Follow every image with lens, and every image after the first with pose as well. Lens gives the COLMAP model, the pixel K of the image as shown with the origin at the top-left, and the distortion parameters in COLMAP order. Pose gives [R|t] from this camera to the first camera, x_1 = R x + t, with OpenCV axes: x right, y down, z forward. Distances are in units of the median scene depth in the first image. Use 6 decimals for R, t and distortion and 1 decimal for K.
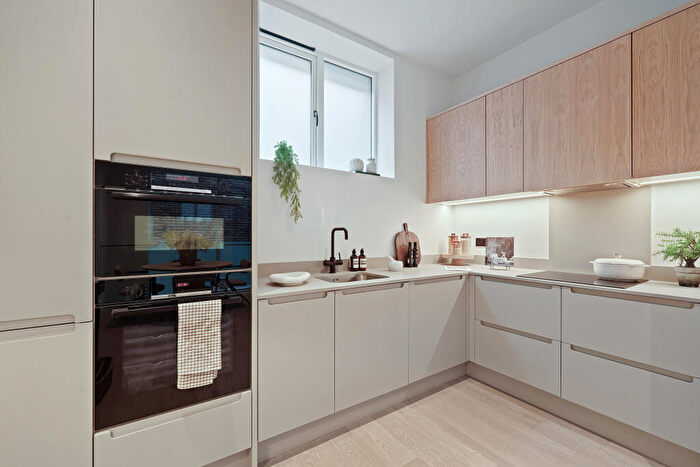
lens RADIAL K [[286.7, 0, 350.0], [0, 286.7, 233.5], [0, 0, 1]] dist [0.000483, 0.000089]
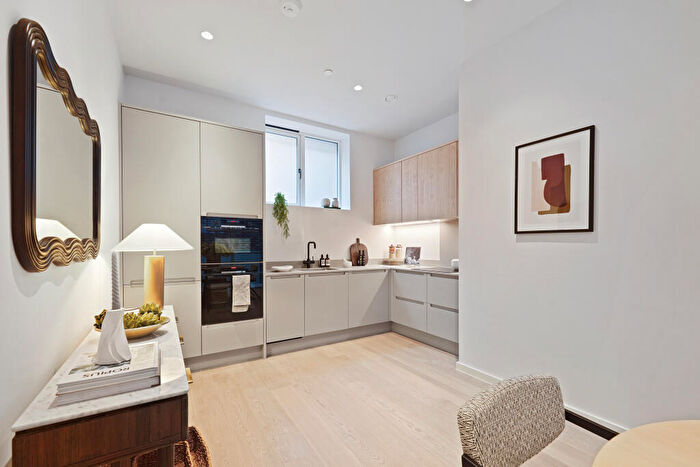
lens RADIAL K [[289.4, 0, 350.3], [0, 289.4, 249.2], [0, 0, 1]] dist [-0.000105, -0.000002]
pose [[0.999878, -0.001203, -0.015571, 0.212602], [0.001500, 0.999817, 0.019067, -0.007641], [0.015546, -0.019088, 0.999697, -0.710945]]
